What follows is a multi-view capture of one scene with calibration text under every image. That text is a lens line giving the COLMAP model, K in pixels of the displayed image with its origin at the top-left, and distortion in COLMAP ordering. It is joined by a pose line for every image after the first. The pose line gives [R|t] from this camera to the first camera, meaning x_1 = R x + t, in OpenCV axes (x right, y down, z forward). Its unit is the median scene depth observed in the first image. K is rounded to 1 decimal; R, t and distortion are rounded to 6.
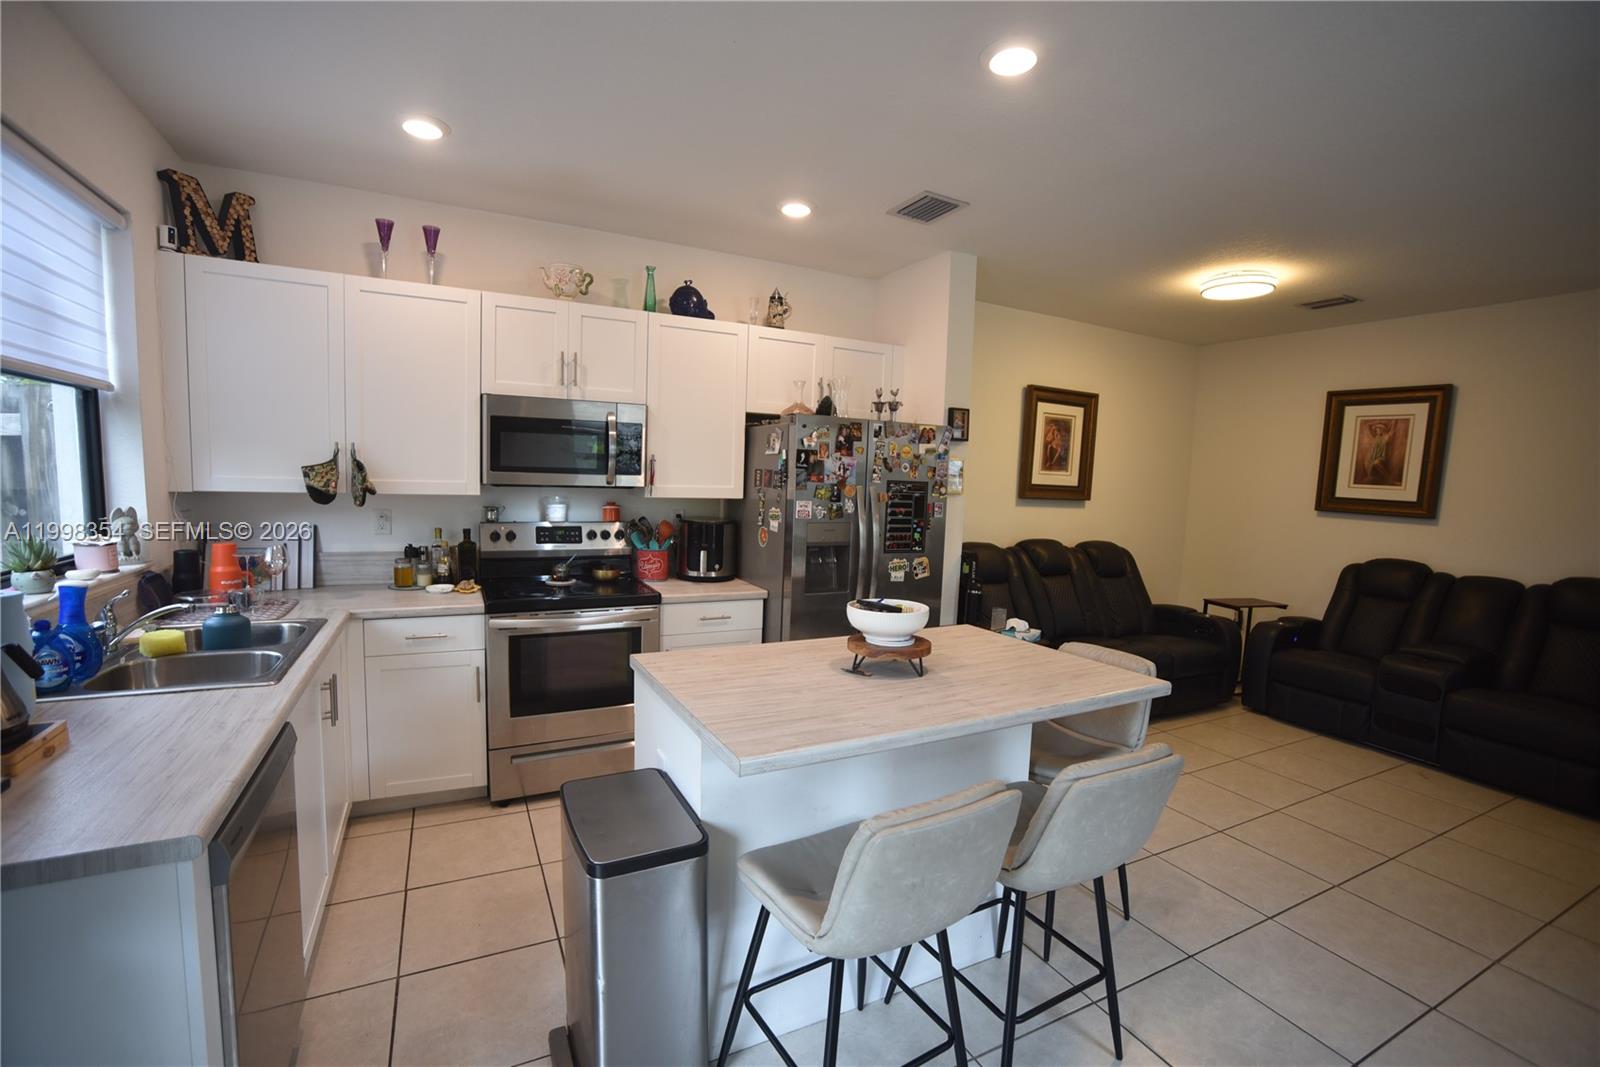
lens RADIAL K [[693.1, 0, 788.2], [0, 693.1, 540.8], [0, 0, 1]] dist [-0.072096, 0.030055]
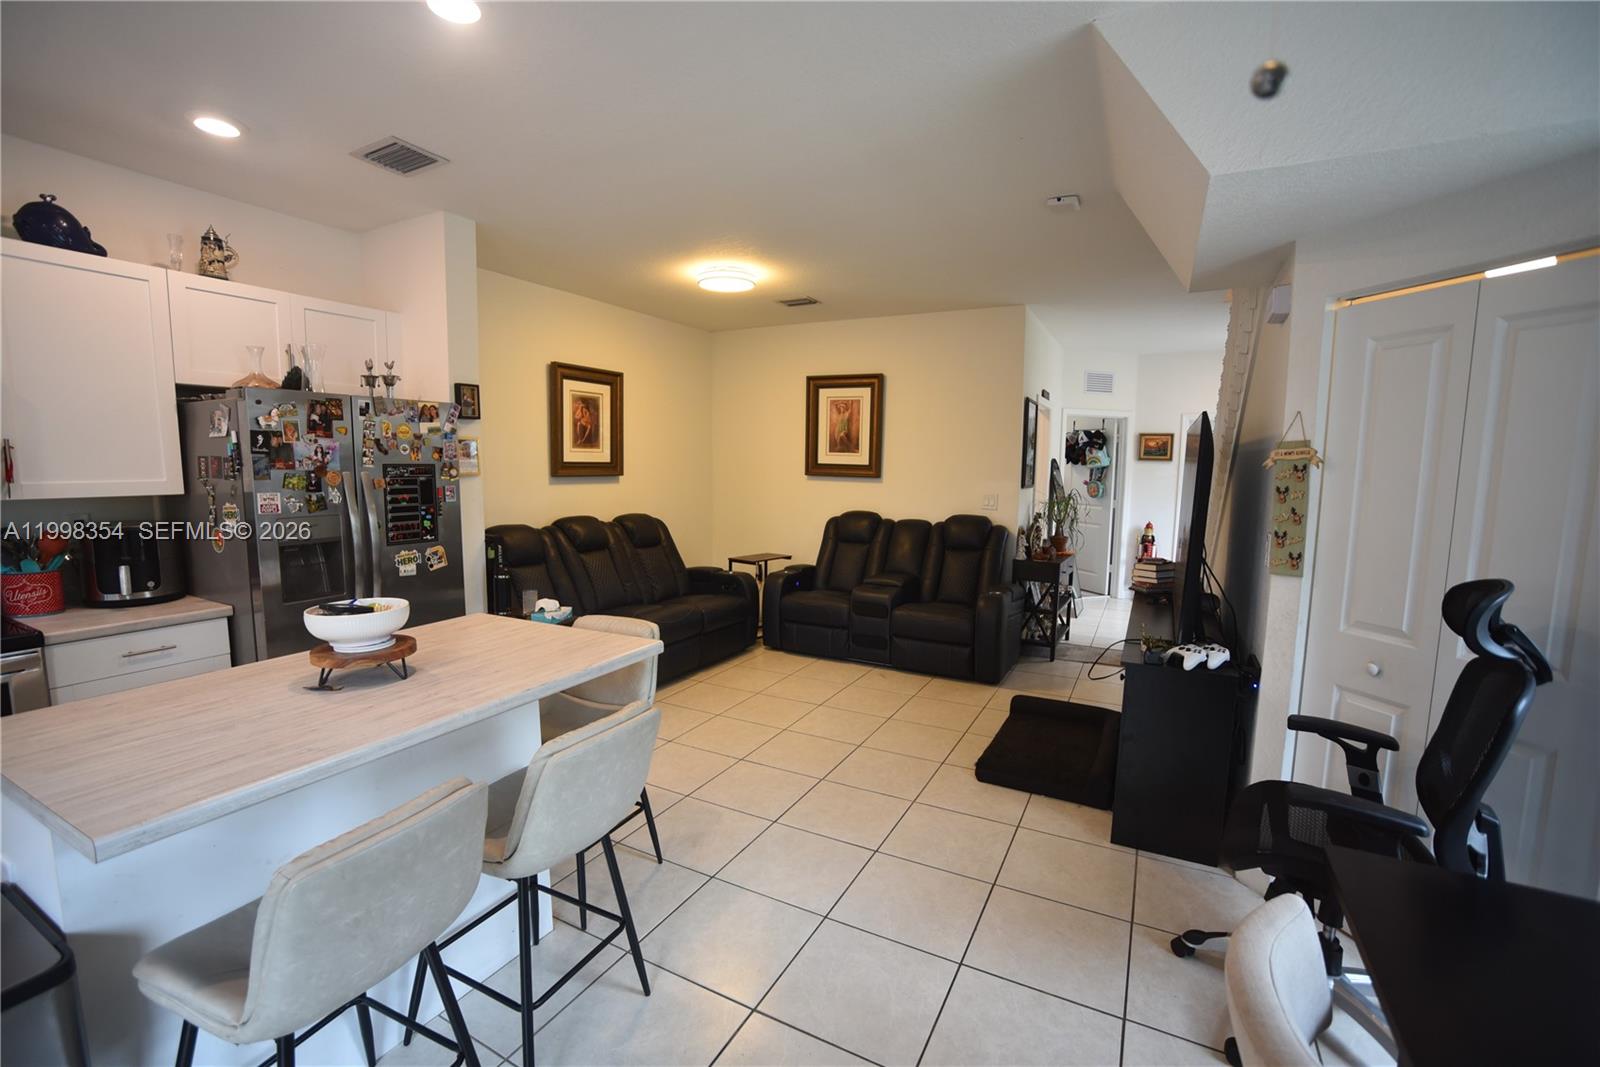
lens RADIAL K [[693.1, 0, 788.2], [0, 693.1, 540.8], [0, 0, 1]] dist [-0.072096, 0.030055]
pose [[0.821529, -0.093441, 0.562458, 0.069344], [0.076265, 0.995624, 0.054010, 0.003317], [-0.565044, -0.001475, 0.825060, -0.011905]]
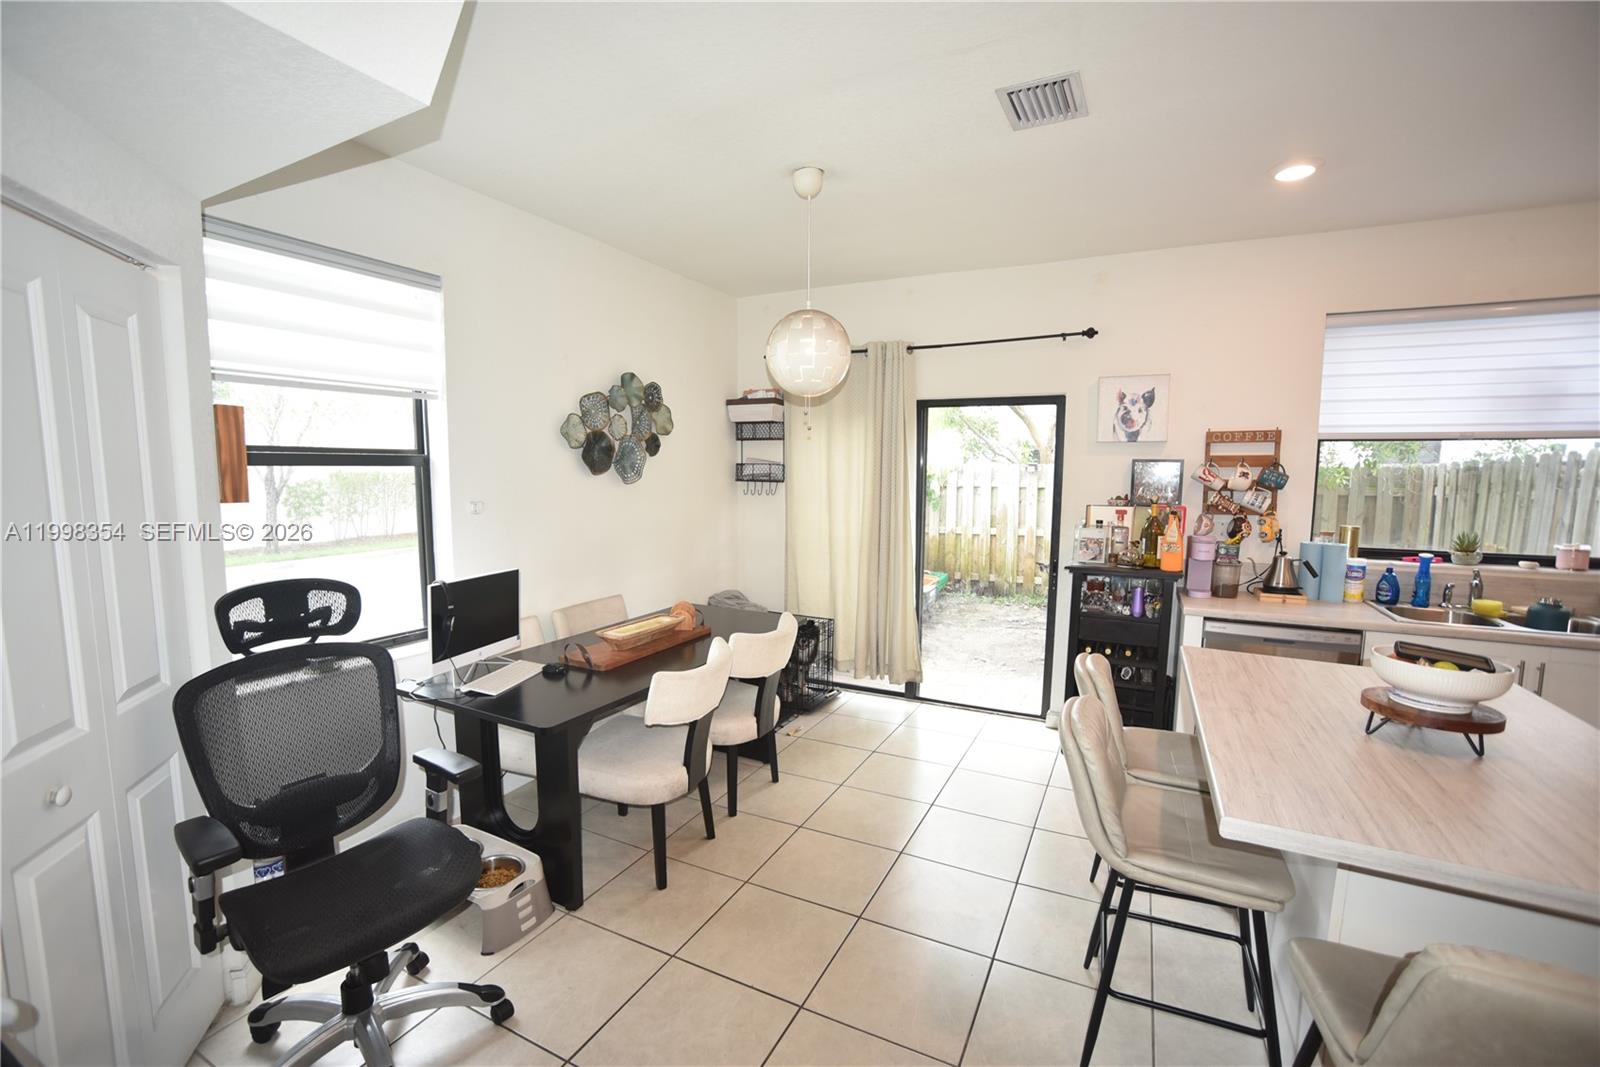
lens RADIAL K [[681.9, 0, 792.7], [0, 681.9, 541.6], [0, 0, 1]] dist [-0.061730, 0.018854]
pose [[-0.808144, 0.021341, -0.588598, 0.666784], [-0.090985, 0.982824, 0.160557, -0.047829], [0.581915, 0.183306, -0.792322, 0.664771]]
